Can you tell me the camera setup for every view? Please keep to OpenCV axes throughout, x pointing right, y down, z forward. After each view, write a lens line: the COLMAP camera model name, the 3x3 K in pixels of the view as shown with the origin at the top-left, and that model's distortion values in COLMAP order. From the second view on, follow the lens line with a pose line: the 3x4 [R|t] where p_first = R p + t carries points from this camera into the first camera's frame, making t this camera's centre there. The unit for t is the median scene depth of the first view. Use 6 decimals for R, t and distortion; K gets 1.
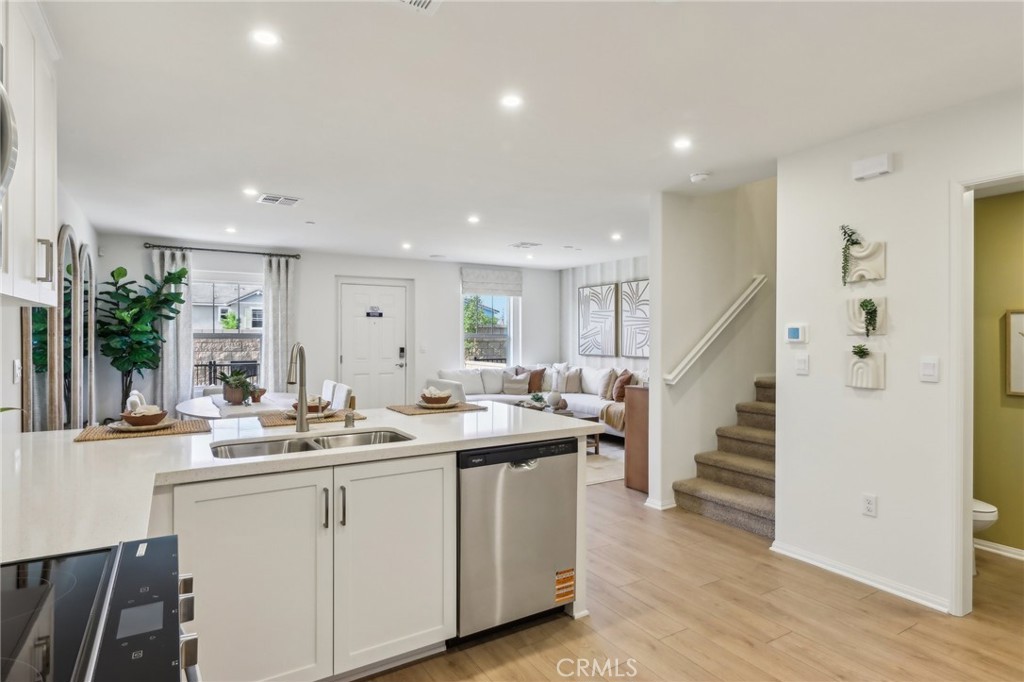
lens RADIAL K [[554.9, 0, 509.2], [0, 554.9, 336.9], [0, 0, 1]] dist [0.009893, -0.007390]
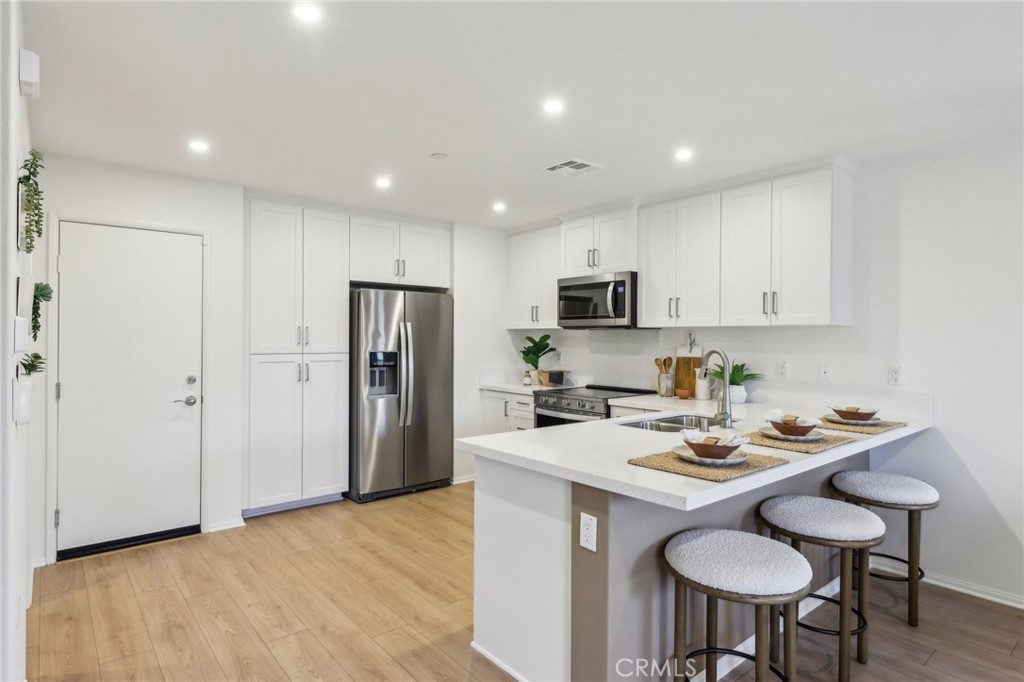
lens RADIAL K [[554.9, 0, 510.2], [0, 554.9, 333.9], [0, 0, 1]] dist [0.009893, -0.007390]
pose [[-0.988346, -0.007410, -0.152042, 0.094221], [-0.006382, 0.999953, -0.007247, -0.003081], [0.152088, -0.006192, -0.988348, 0.813158]]
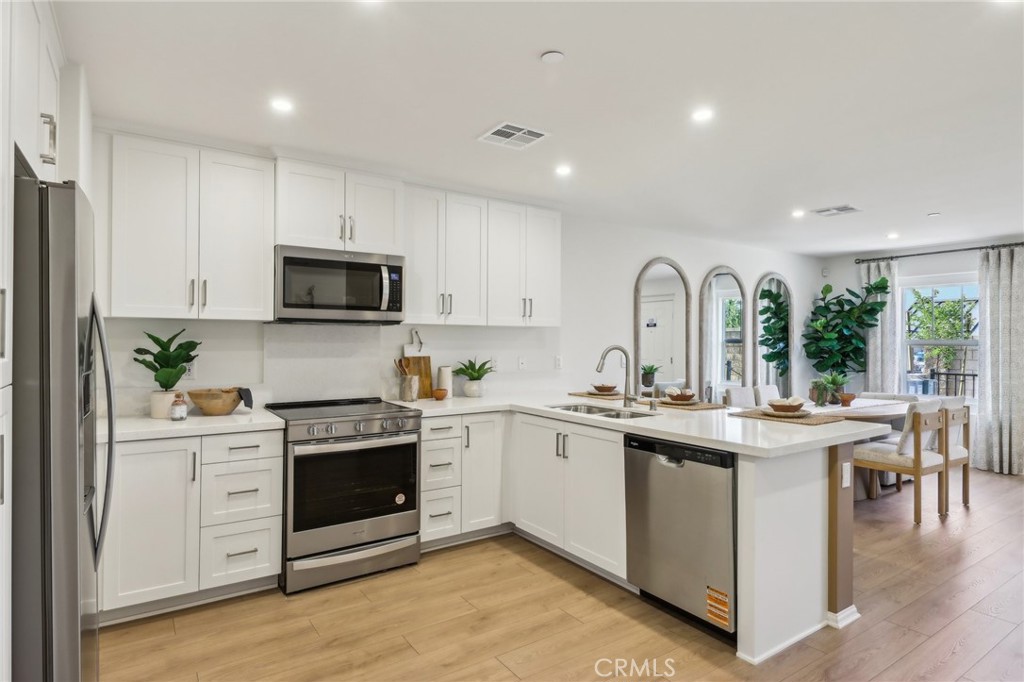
lens RADIAL K [[554.9, 0, 505.8], [0, 554.9, 339.1], [0, 0, 1]] dist [0.009893, -0.007390]
pose [[0.050895, -0.001889, -0.998702, 0.418316], [-0.008069, 0.999965, -0.002302, -0.000458], [0.998671, 0.008176, 0.050878, 0.240161]]
